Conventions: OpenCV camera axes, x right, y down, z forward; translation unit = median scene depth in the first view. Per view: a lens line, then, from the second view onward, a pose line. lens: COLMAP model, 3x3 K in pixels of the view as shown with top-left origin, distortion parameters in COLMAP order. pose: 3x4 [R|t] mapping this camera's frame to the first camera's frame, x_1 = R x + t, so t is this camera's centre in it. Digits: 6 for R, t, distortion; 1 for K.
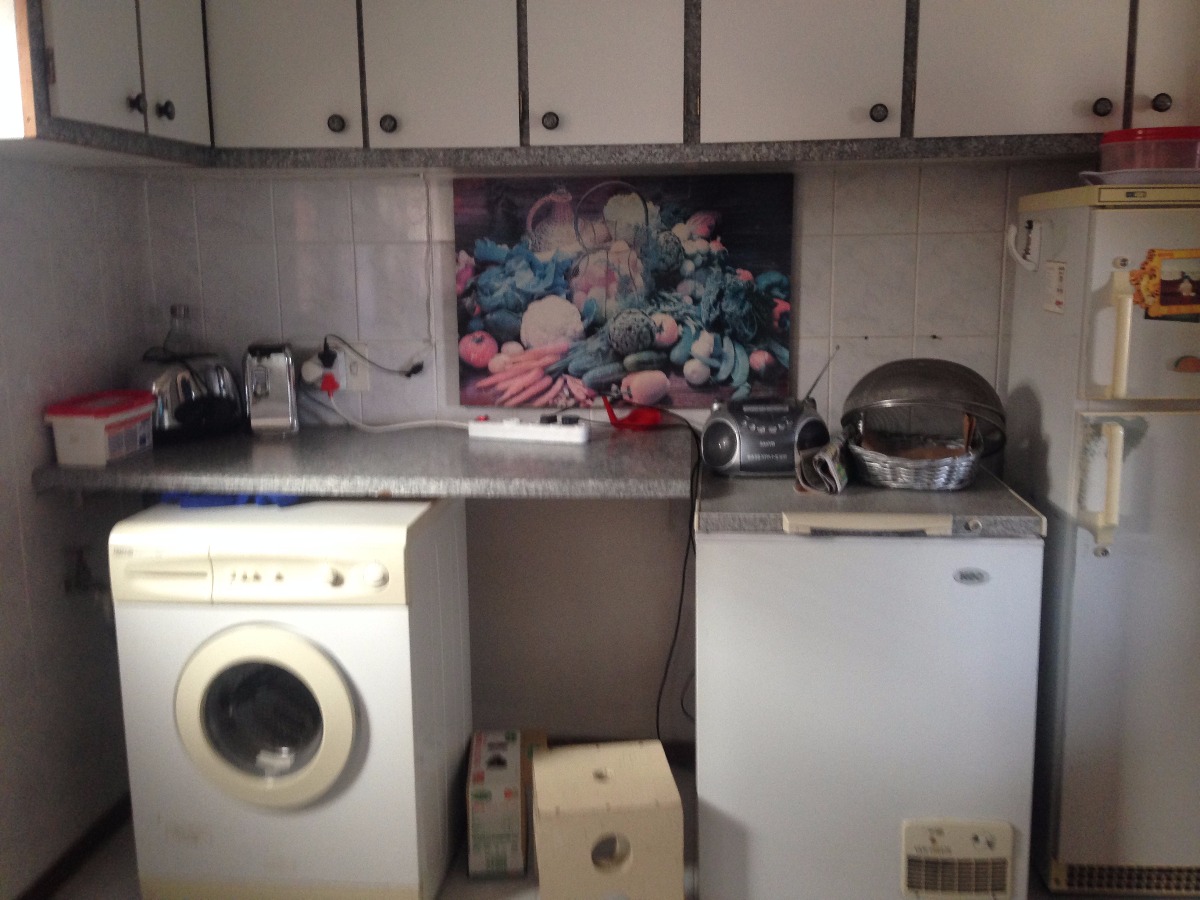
lens RADIAL K [[1112.1, 0, 600.0], [0, 1112.1, 450.0], [0, 0, 1]] dist [0.131146, -0.219726]
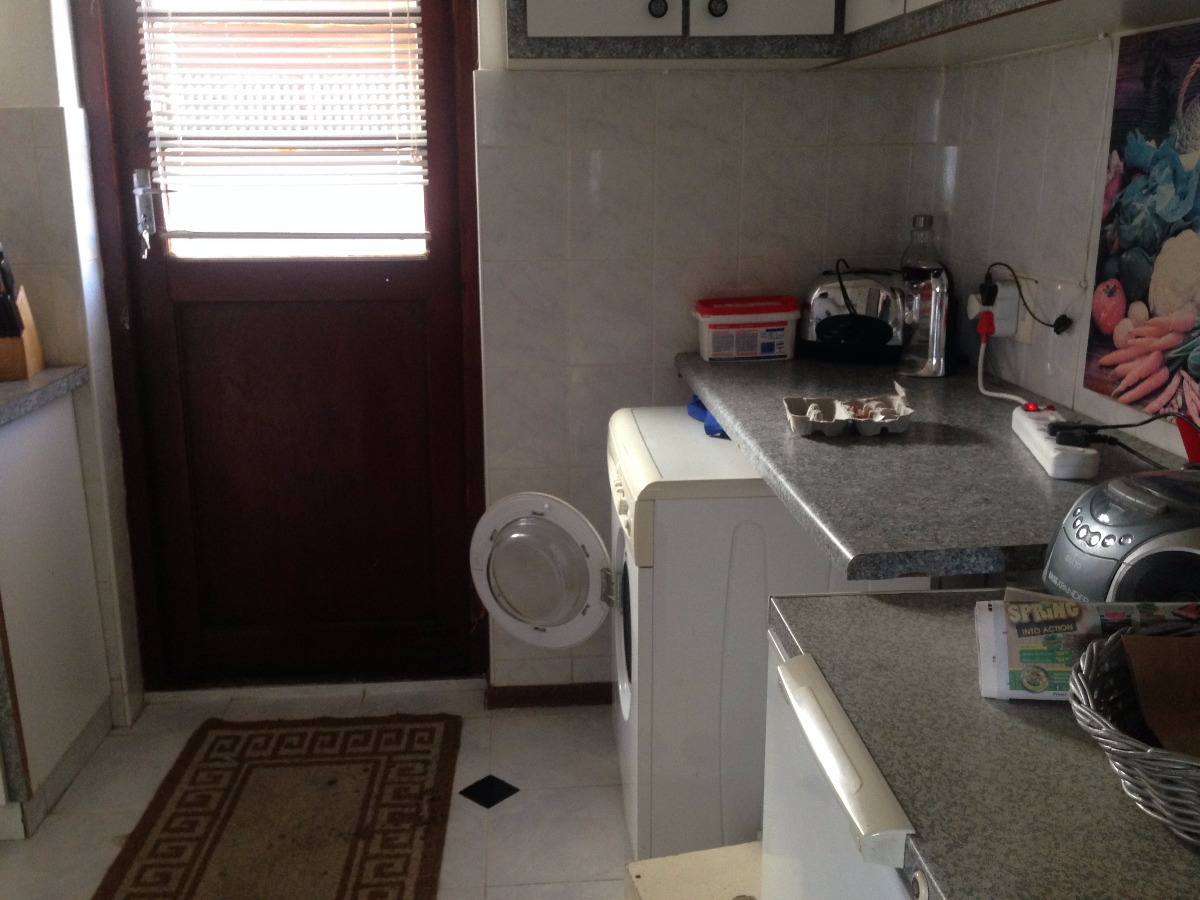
lens RADIAL K [[1112.1, 0, 600.0], [0, 1112.1, 450.0], [0, 0, 1]] dist [0.131146, -0.219726]
pose [[0.155759, 0.256099, -0.954019, 0.493241], [-0.169451, 0.958417, 0.229614, -0.112113], [0.973152, 0.125895, 0.192679, 0.606047]]
